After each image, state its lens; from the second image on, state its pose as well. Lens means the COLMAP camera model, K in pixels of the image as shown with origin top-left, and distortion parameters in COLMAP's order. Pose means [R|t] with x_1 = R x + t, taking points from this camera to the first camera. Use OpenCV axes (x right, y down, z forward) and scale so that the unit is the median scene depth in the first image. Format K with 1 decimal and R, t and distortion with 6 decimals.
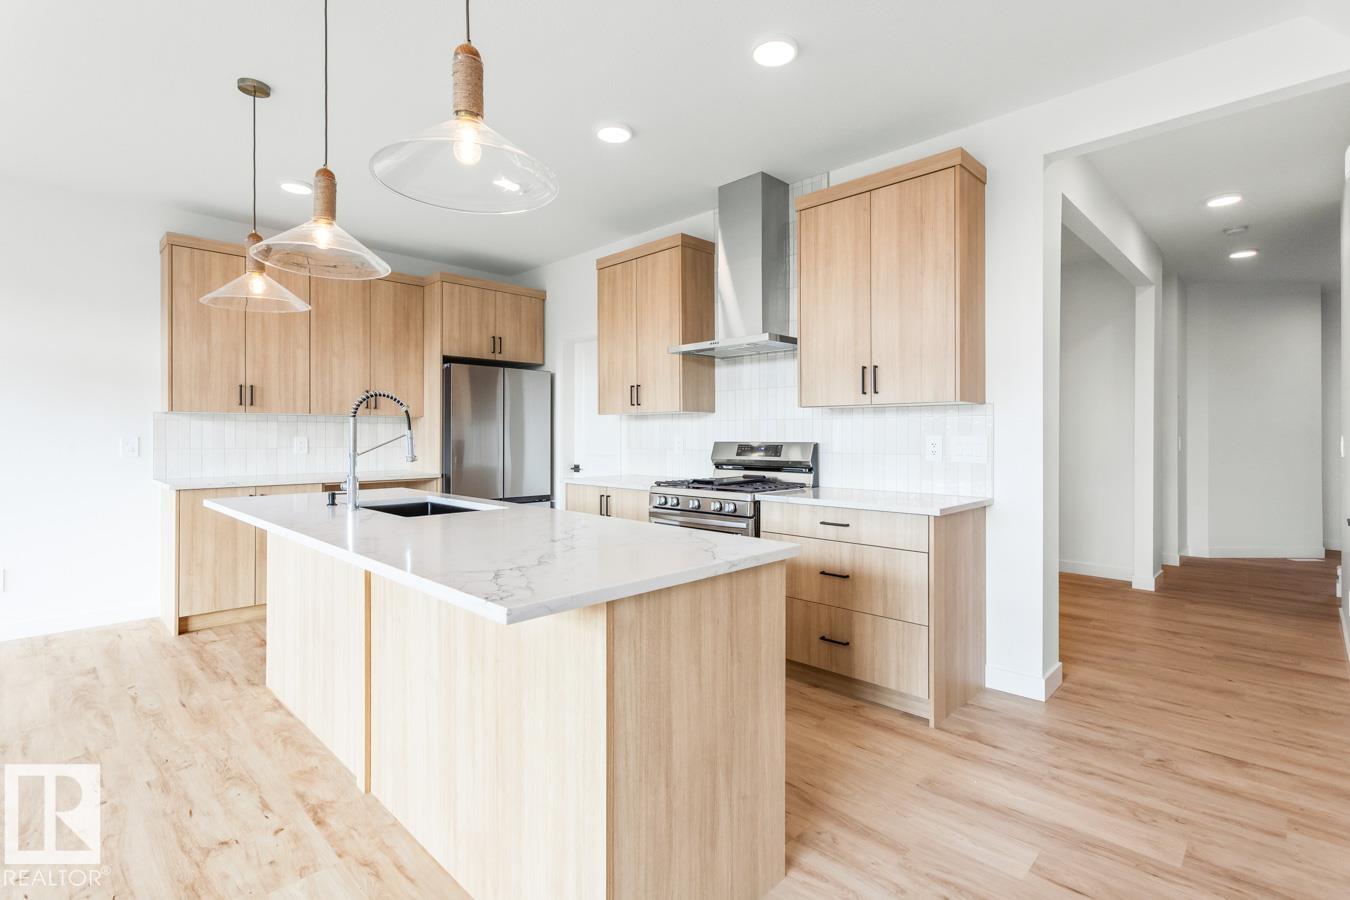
lens RADIAL K [[634.3, 0, 677.7], [0, 634.3, 432.3], [0, 0, 1]] dist [0.000232, 0.000602]
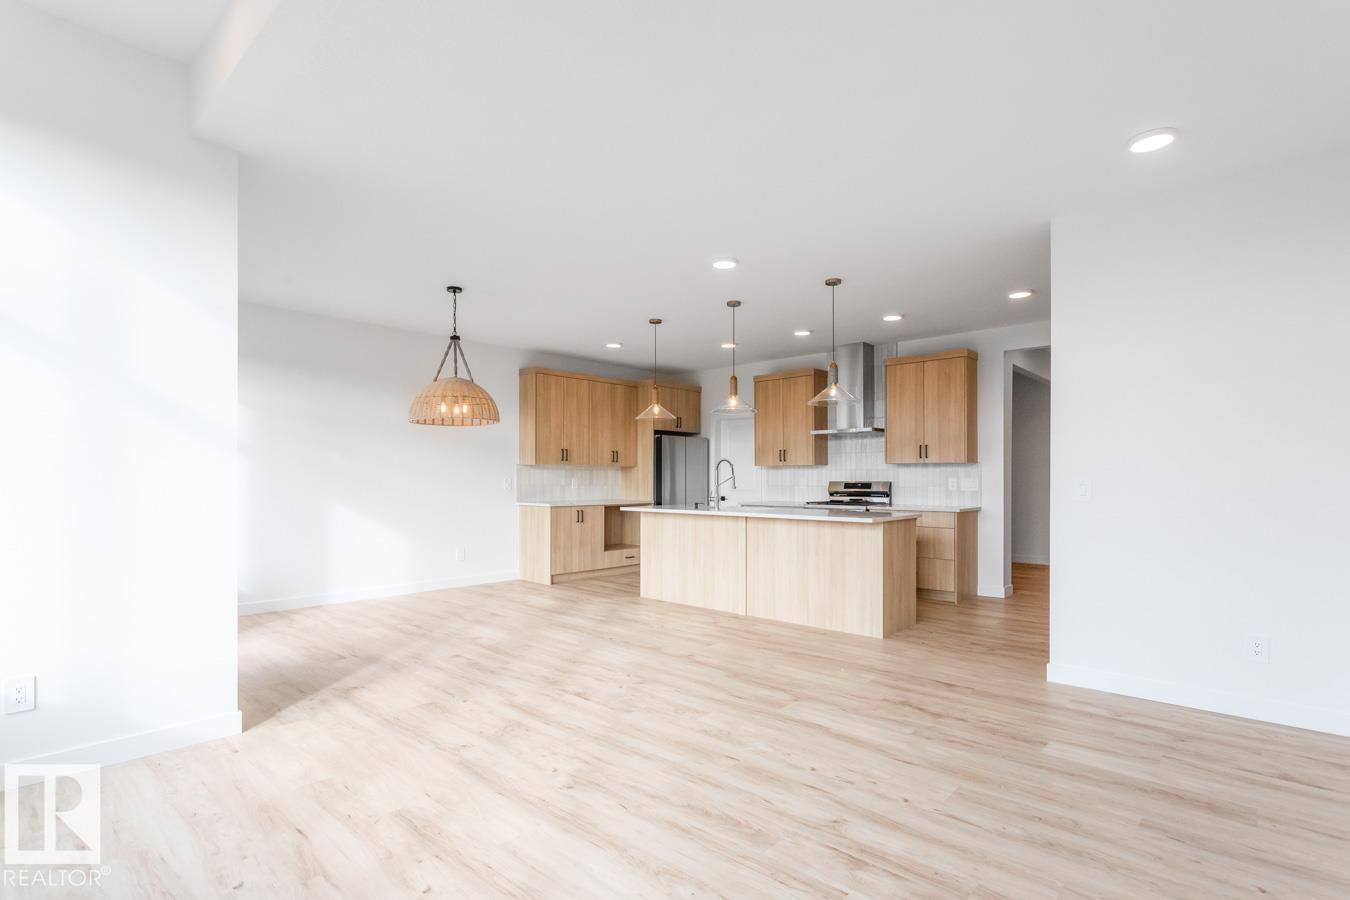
lens RADIAL K [[631.2, 0, 681.3], [0, 631.2, 475.4], [0, 0, 1]] dist [0.000360, 0.000141]
pose [[0.999466, 0.001646, 0.032632, -0.490017], [-0.001596, 0.999998, -0.001551, 0.001401], [-0.032634, 0.001498, 0.999466, -0.919964]]
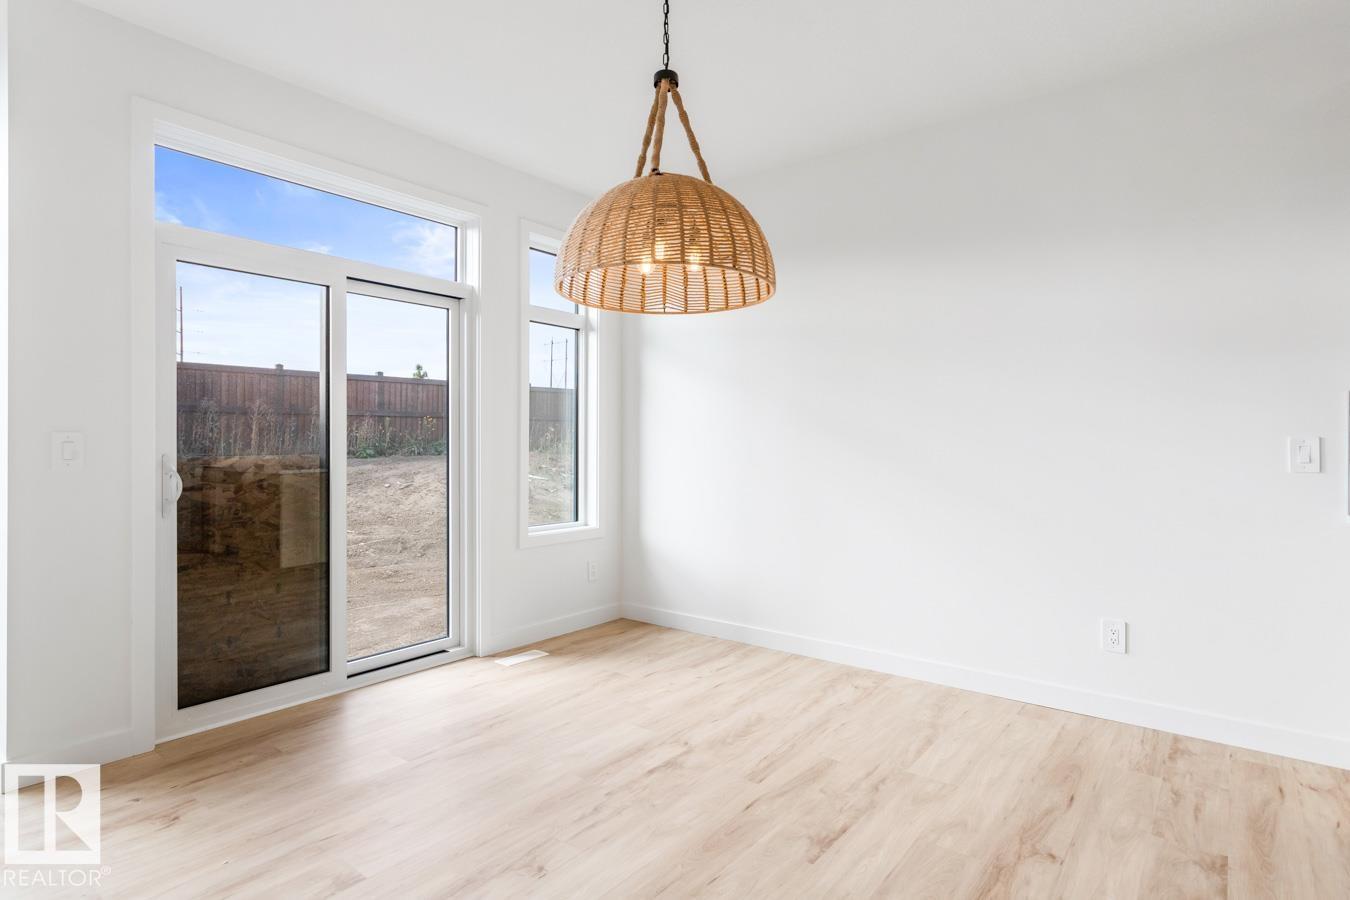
lens RADIAL K [[708.4, 0, 670.6], [0, 708.4, 444.2], [0, 0, 1]] dist [0.001689, 0.000455]
pose [[0.097383, 0.001826, -0.995245, -0.328961], [0.002084, 0.999996, 0.002039, 0.013145], [0.995245, -0.002272, 0.097379, 0.427664]]
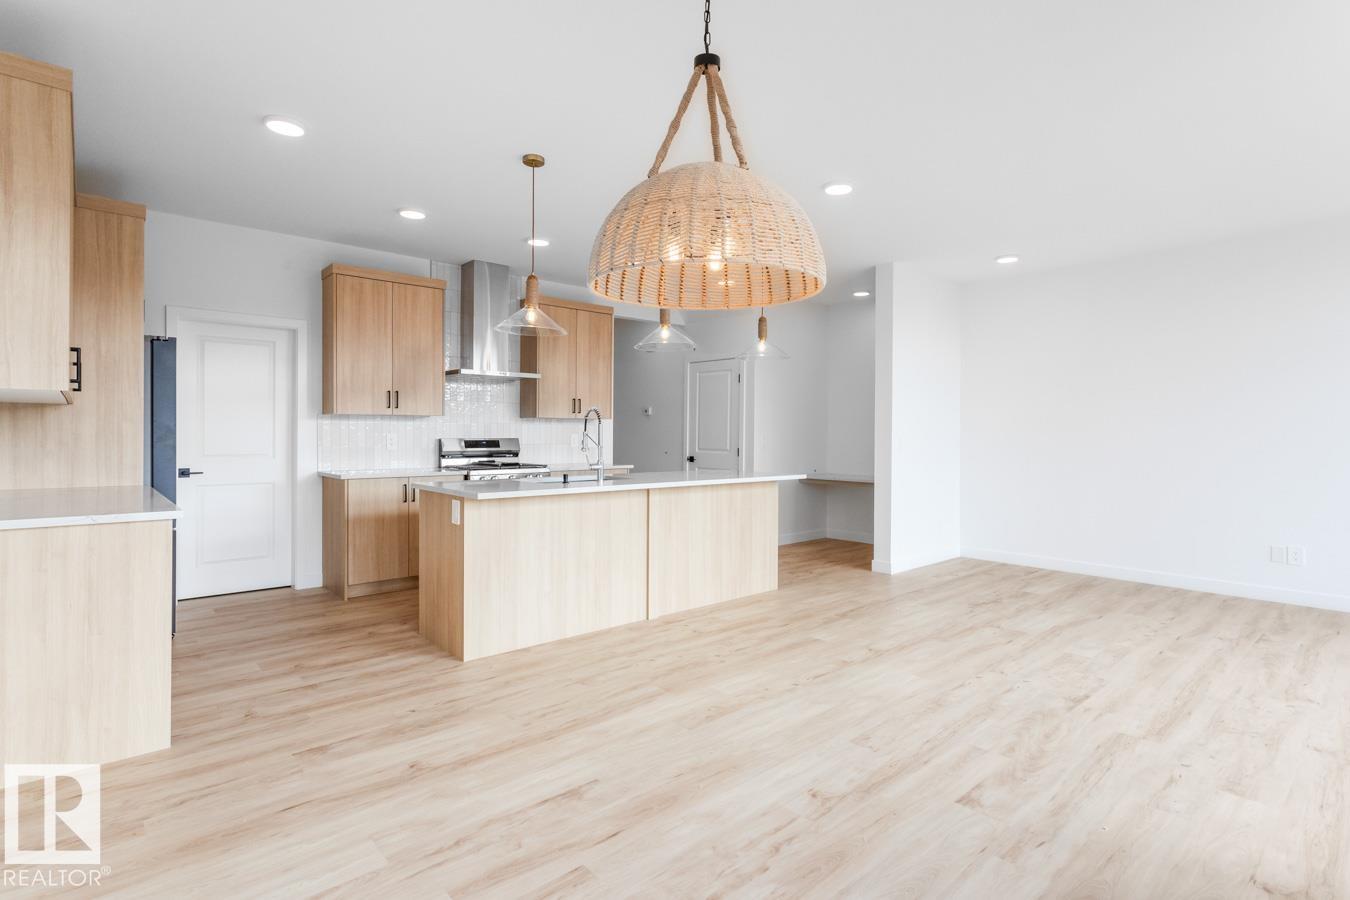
lens RADIAL K [[668.7, 0, 653.9], [0, 668.7, 435.6], [0, 0, 1]] dist [0.000732, -0.000337]
pose [[0.103650, -0.004150, 0.994605, -1.494643], [-0.008422, 0.999952, 0.005050, -0.002519], [-0.994578, -0.008900, 0.103610, 0.467919]]
